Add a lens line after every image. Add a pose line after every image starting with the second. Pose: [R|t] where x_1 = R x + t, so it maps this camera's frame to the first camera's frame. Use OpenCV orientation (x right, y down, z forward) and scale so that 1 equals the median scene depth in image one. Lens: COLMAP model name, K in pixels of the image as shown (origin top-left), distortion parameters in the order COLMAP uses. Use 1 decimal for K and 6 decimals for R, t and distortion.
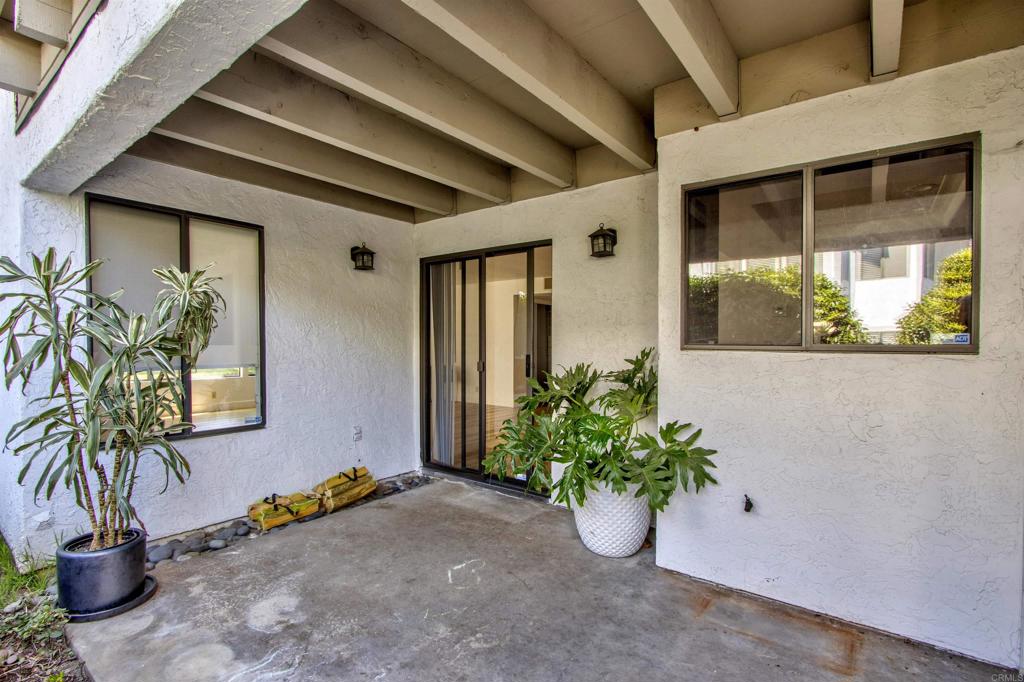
lens RADIAL K [[477.8, 0, 511.1], [0, 477.8, 355.0], [0, 0, 1]] dist [-0.014419, 0.000410]
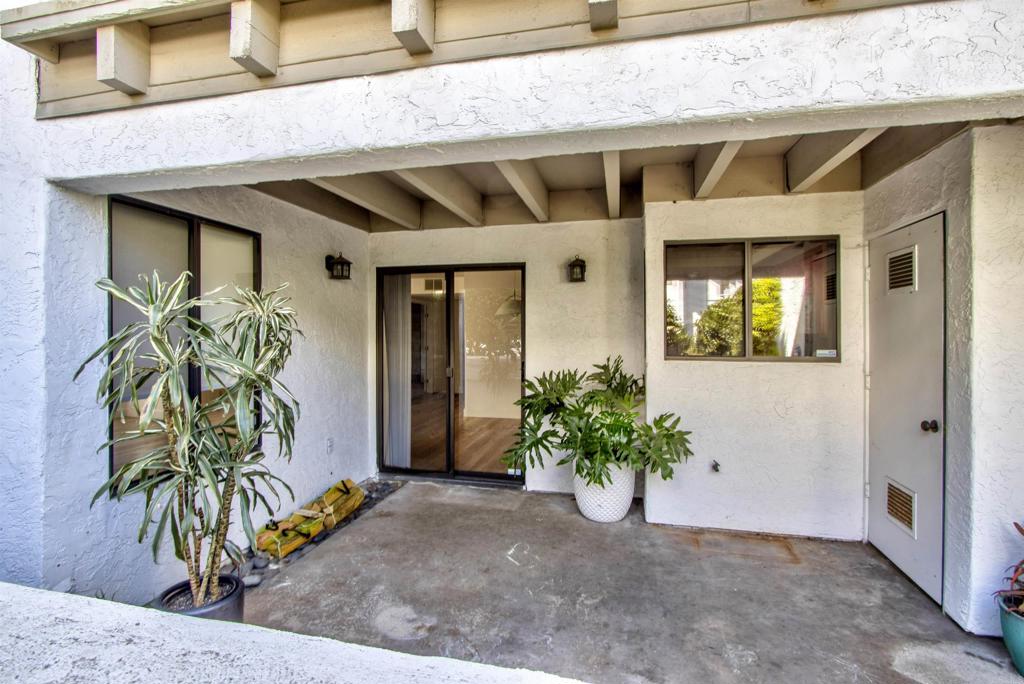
lens RADIAL K [[478.0, 0, 507.0], [0, 478.0, 333.4], [0, 0, 1]] dist [-0.015017, 0.000084]
pose [[0.911903, -0.004485, 0.410381, -0.527425], [0.012820, 0.999764, -0.017561, -0.058536], [-0.410205, 0.021275, 0.911745, -0.055874]]
